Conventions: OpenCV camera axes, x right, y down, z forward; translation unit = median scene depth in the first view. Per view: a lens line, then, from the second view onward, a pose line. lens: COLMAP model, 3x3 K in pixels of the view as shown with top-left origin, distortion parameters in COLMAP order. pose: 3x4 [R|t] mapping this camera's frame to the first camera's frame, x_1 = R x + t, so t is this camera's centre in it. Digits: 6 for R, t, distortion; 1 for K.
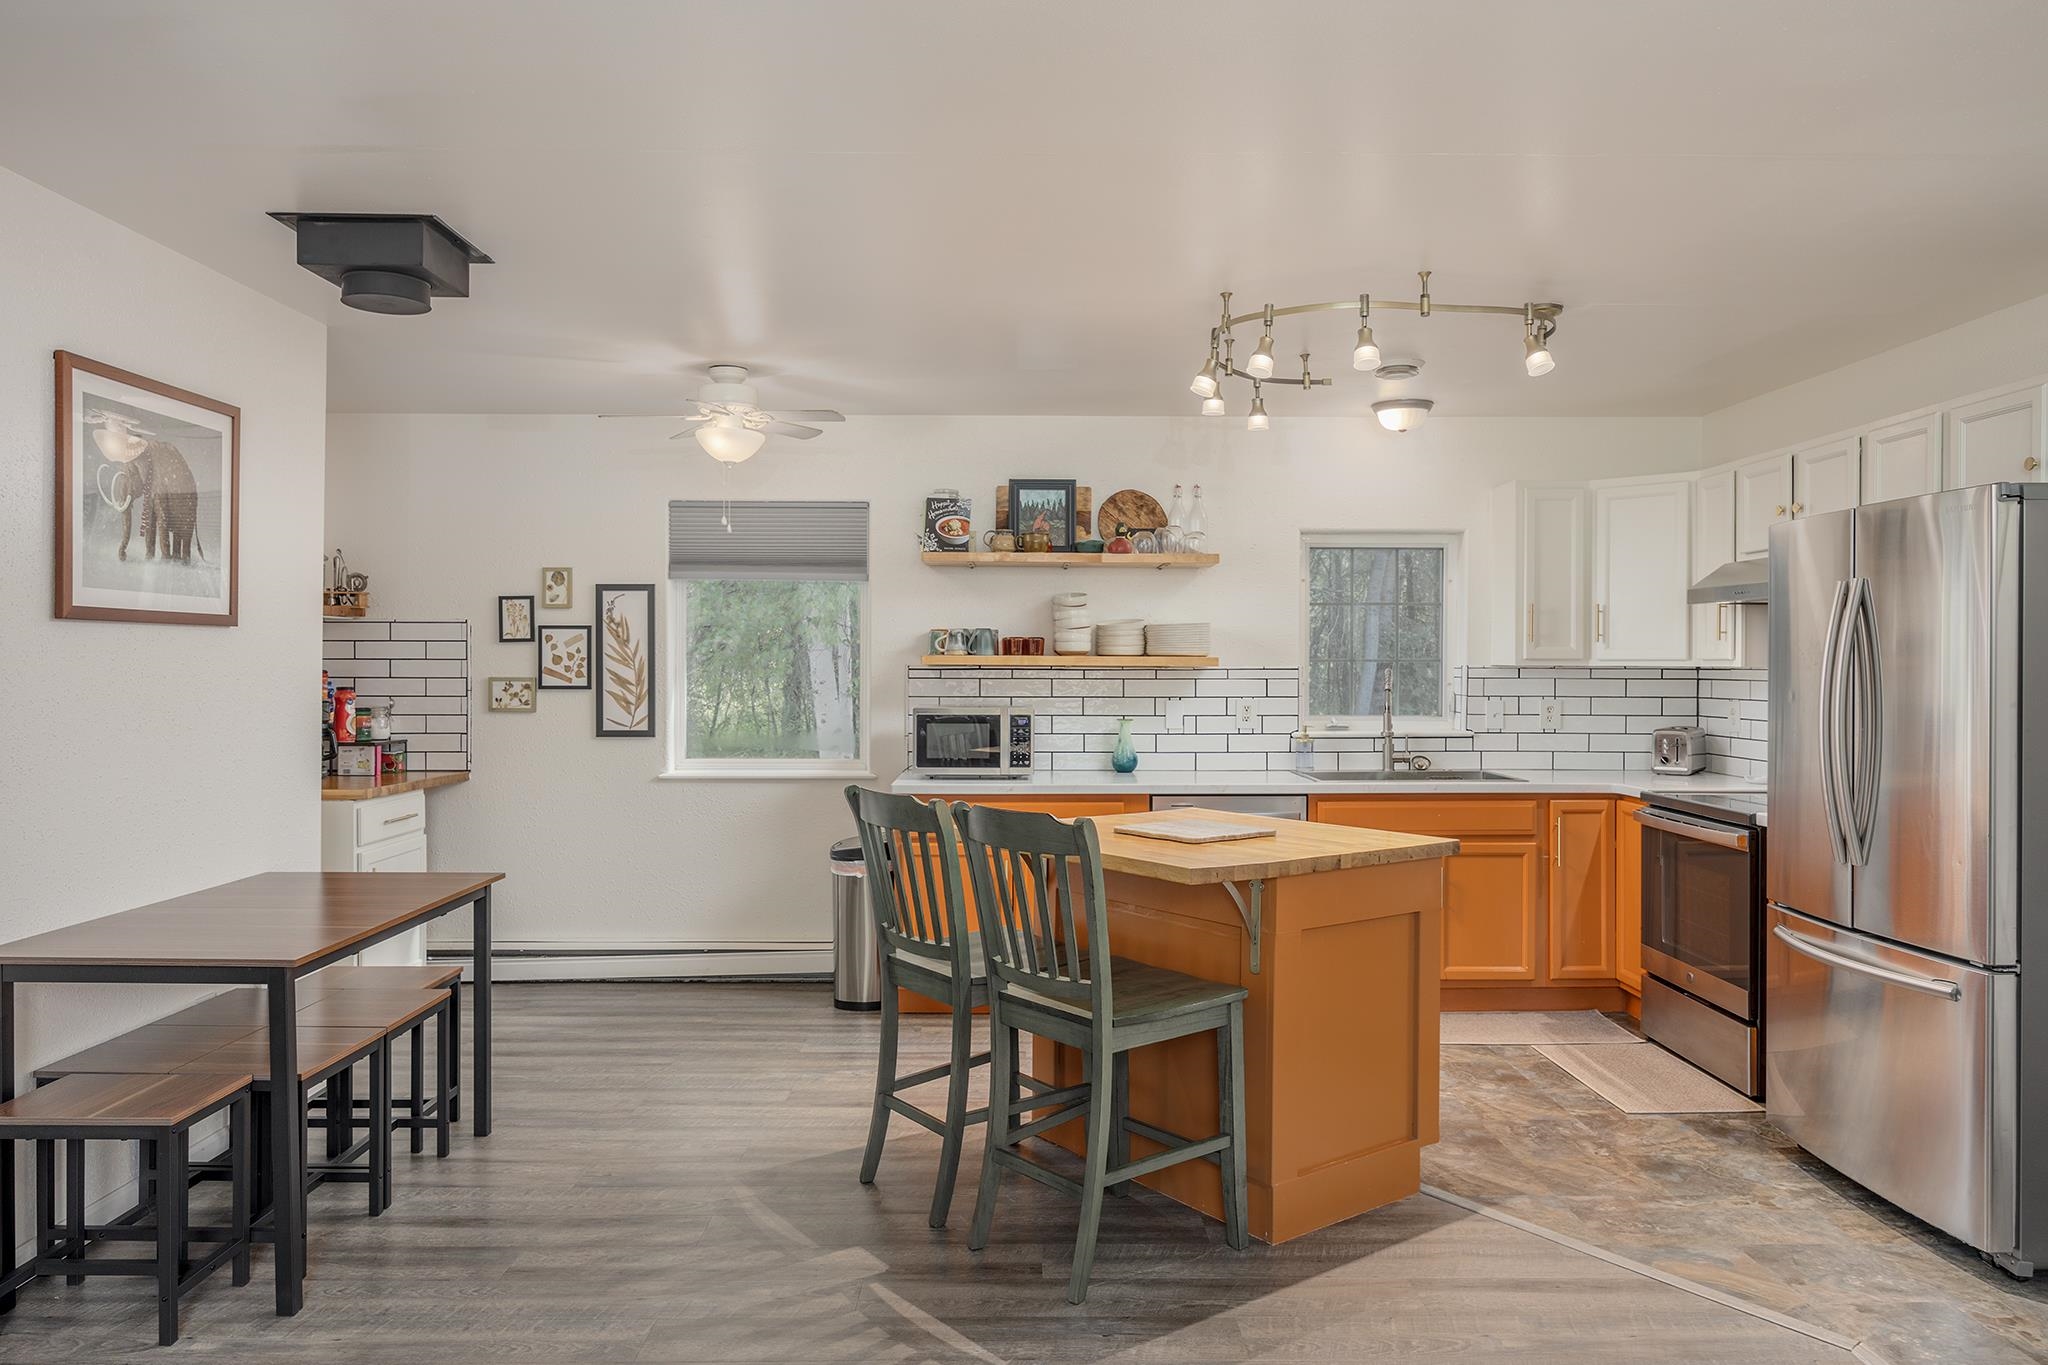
lens RADIAL K [[1375.7, 0, 1039.5], [0, 1375.7, 685.6], [0, 0, 1]] dist [0.004005, -0.001382]
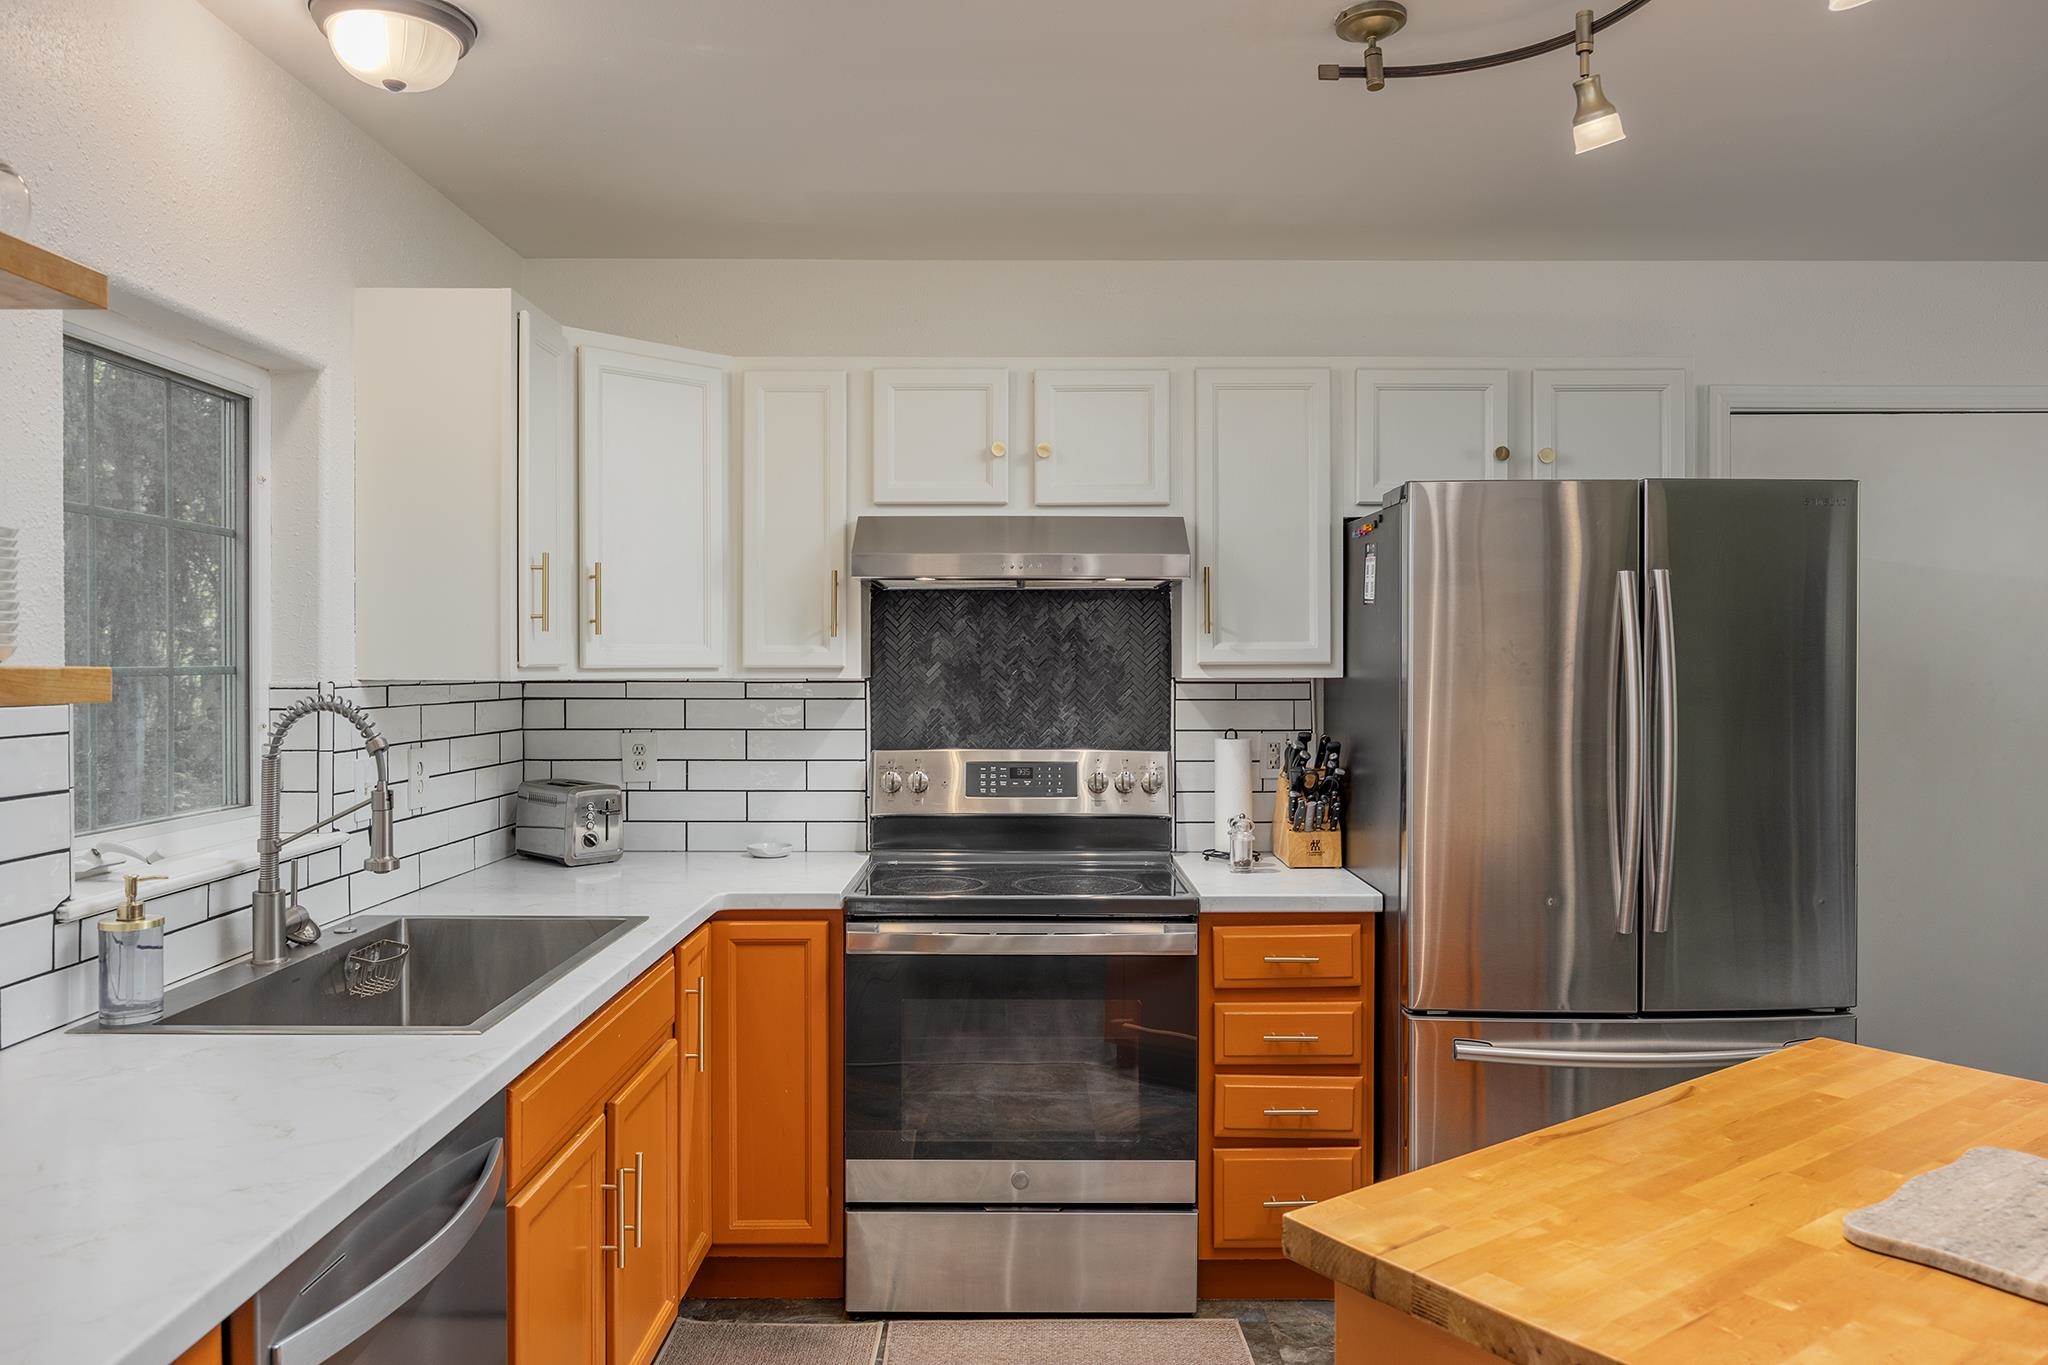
lens RADIAL K [[1403.5, 0, 1038.1], [0, 1403.5, 664.6], [0, 0, 1]] dist [-0.011162, 0.002803]
pose [[0.008724, -0.002287, 0.999959, -0.132133], [0.014051, 0.999899, 0.002164, -0.018424], [-0.999863, 0.014032, 0.008756, 0.813586]]
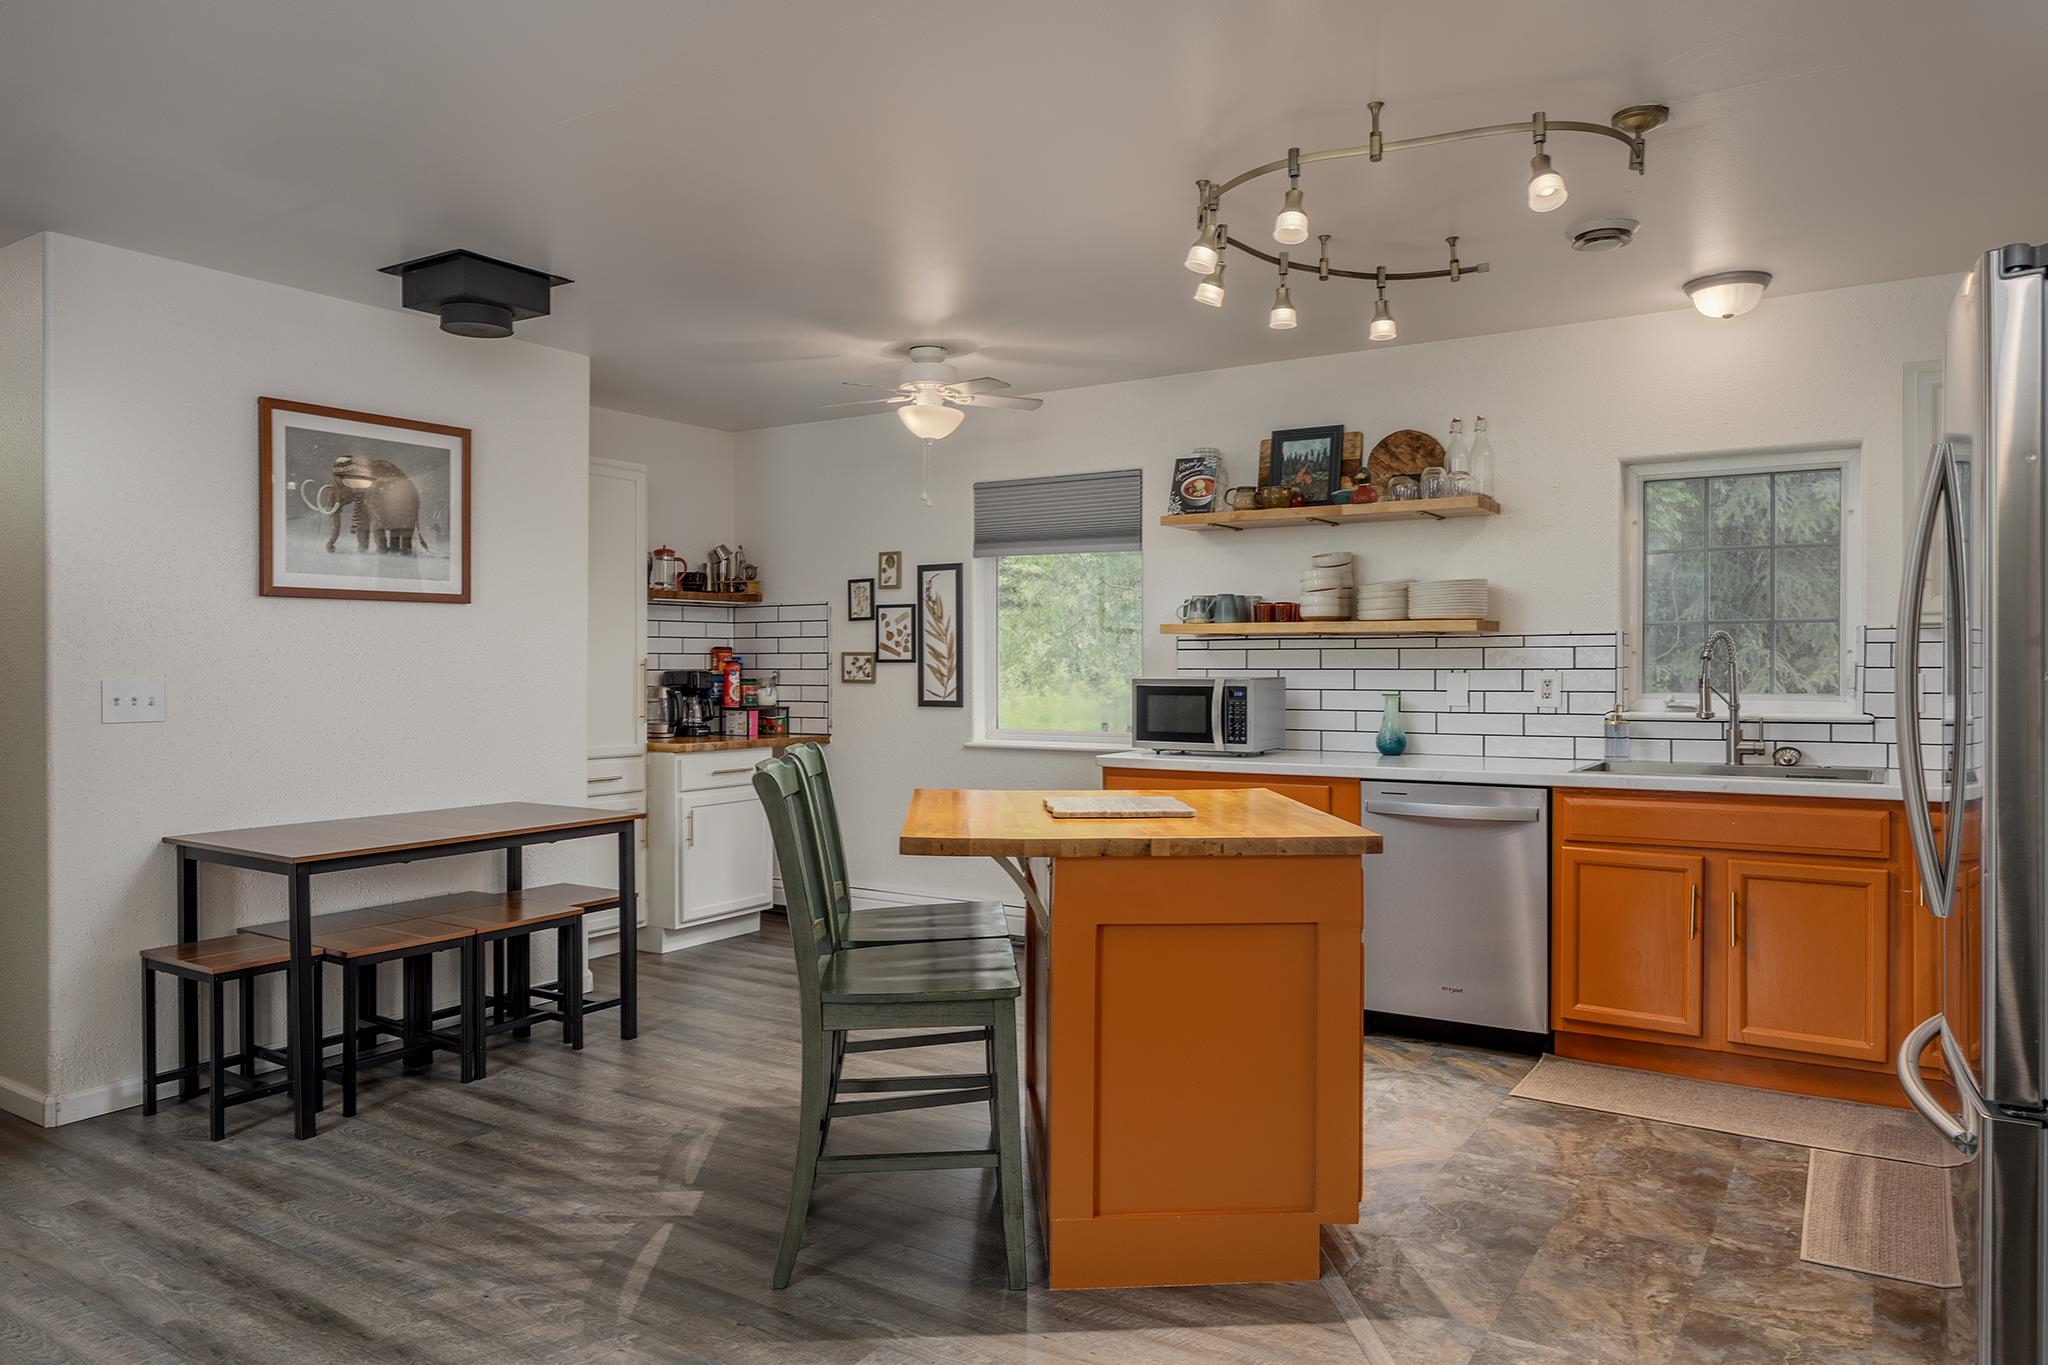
lens RADIAL K [[1375.7, 0, 1040.6], [0, 1375.7, 664.6], [0, 0, 1]] dist [0.004005, -0.001382]
pose [[0.835541, -0.003102, -0.549420, 0.363780], [-0.004313, 0.999916, -0.012204, 0.017599], [0.549412, 0.012567, 0.835457, 0.159375]]
